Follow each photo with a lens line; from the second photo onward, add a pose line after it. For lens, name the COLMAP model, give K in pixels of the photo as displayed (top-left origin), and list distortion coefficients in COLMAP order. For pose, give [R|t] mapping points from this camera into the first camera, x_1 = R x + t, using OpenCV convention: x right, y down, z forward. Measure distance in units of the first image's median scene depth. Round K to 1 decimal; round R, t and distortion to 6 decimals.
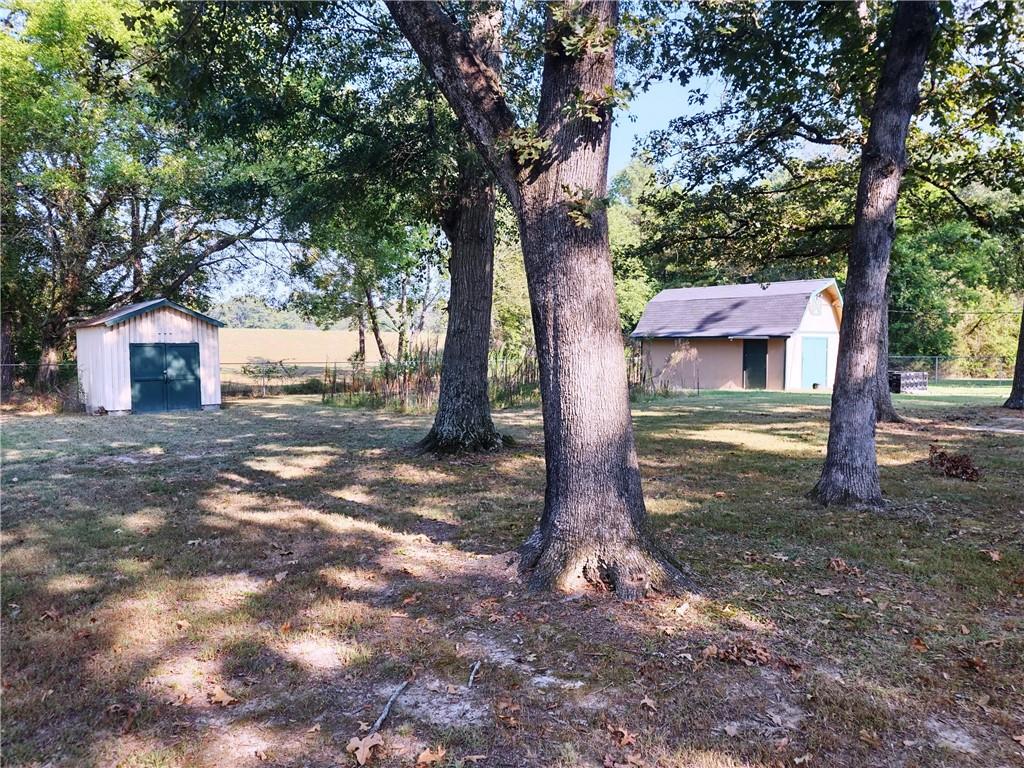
lens RADIAL K [[754.0, 0, 510.3], [0, 754.0, 388.7], [0, 0, 1]] dist [0.056366, -0.008402]
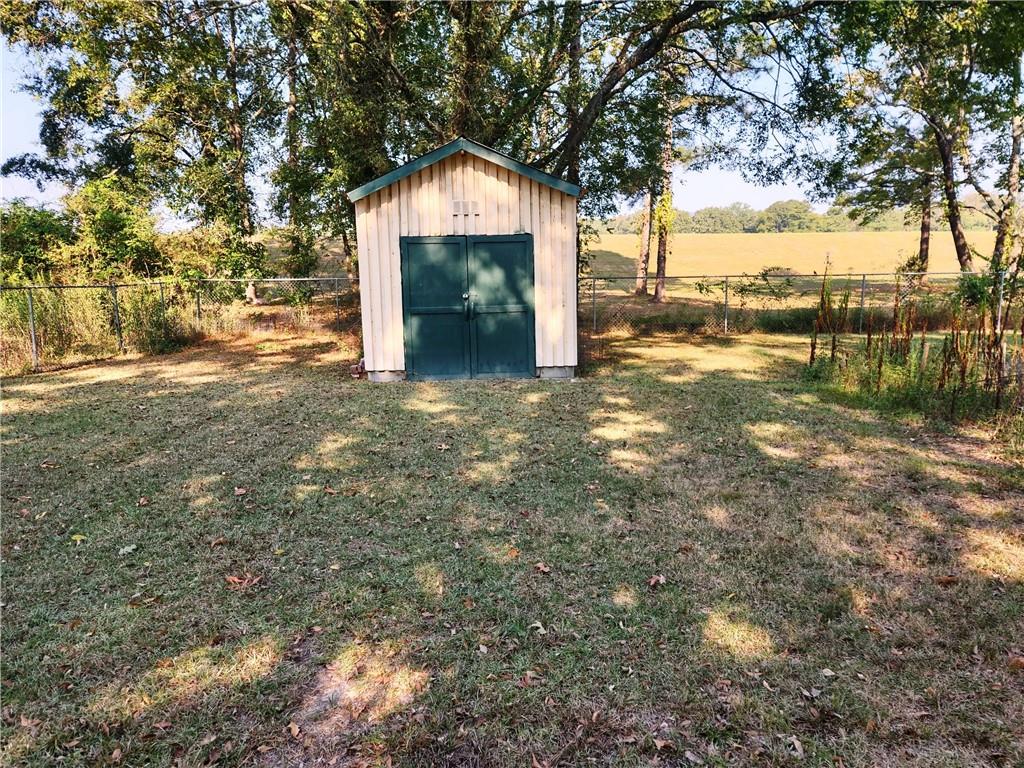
lens RADIAL K [[754.0, 0, 512.3], [0, 754.0, 386.8], [0, 0, 1]] dist [0.056366, -0.008402]
pose [[0.777578, 0.092419, -0.621957, -0.090339], [-0.022196, 0.992557, 0.119737, -0.016162], [0.628394, -0.079300, 0.773842, 0.462485]]
